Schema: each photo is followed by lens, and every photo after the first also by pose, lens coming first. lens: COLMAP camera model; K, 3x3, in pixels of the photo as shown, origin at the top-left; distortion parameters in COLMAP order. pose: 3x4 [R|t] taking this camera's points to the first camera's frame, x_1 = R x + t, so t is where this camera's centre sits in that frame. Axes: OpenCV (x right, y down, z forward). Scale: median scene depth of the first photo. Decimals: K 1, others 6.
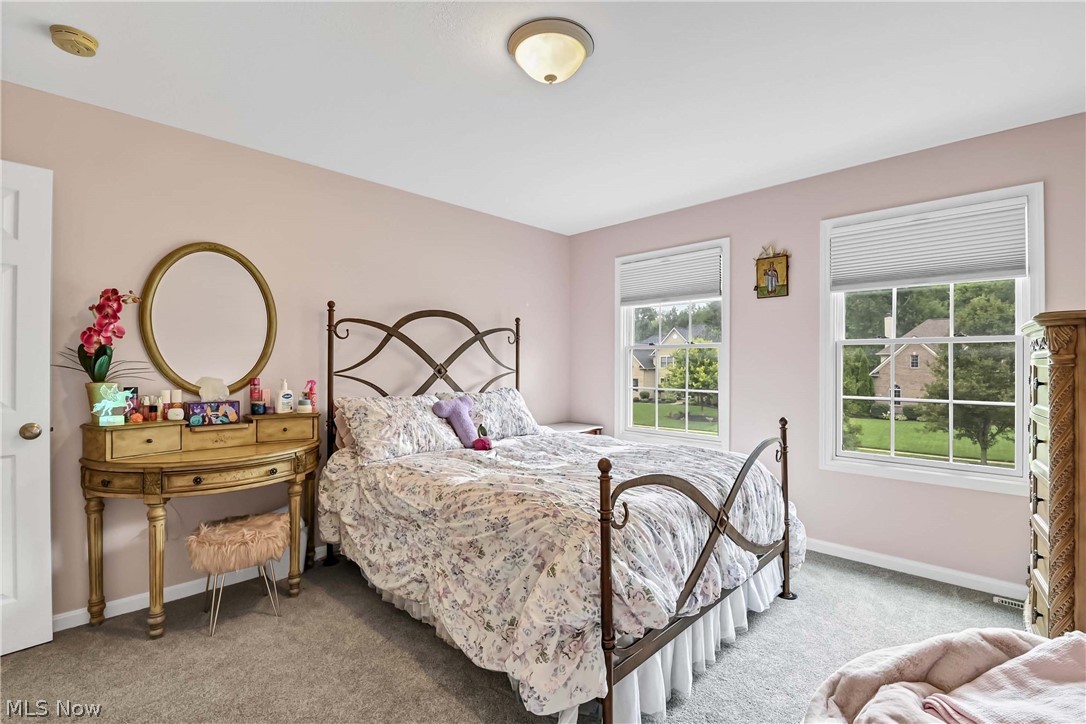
lens RADIAL K [[487.4, 0, 552.2], [0, 487.4, 360.6], [0, 0, 1]] dist [-0.012503, -0.003501]
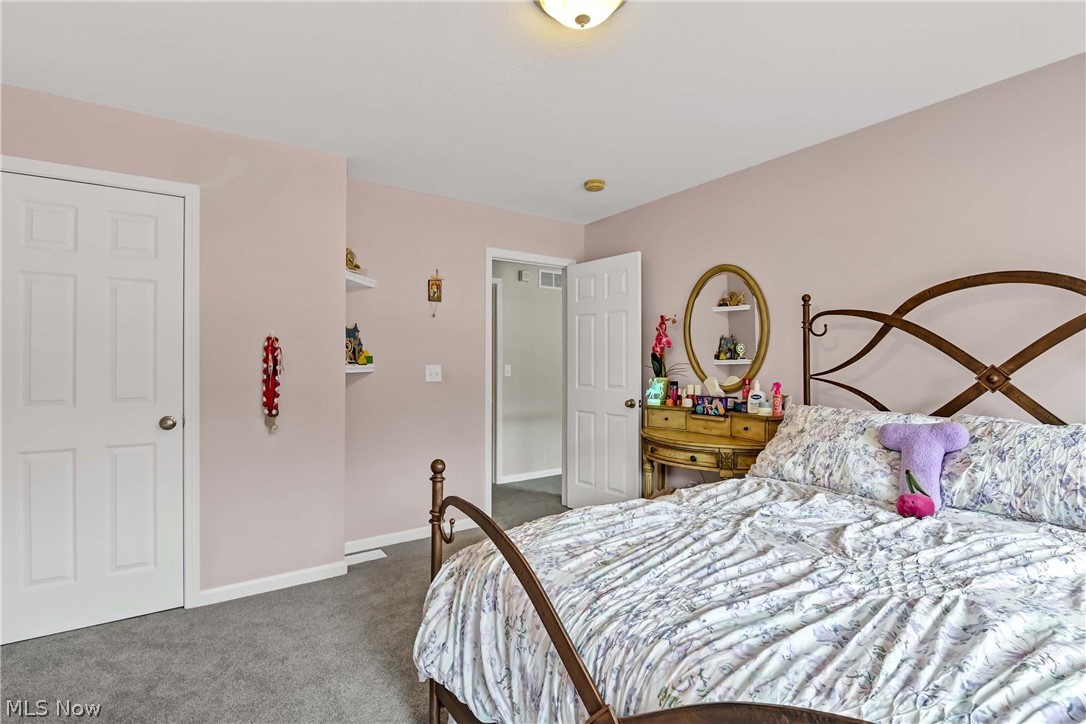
lens RADIAL K [[487.4, 0, 541.3], [0, 487.4, 362.5], [0, 0, 1]] dist [-0.012503, -0.003501]
pose [[-0.185434, -0.006405, -0.982636, 0.561854], [0.002810, 0.999971, -0.007049, 0.006449], [0.982653, -0.004068, -0.185410, 0.767538]]
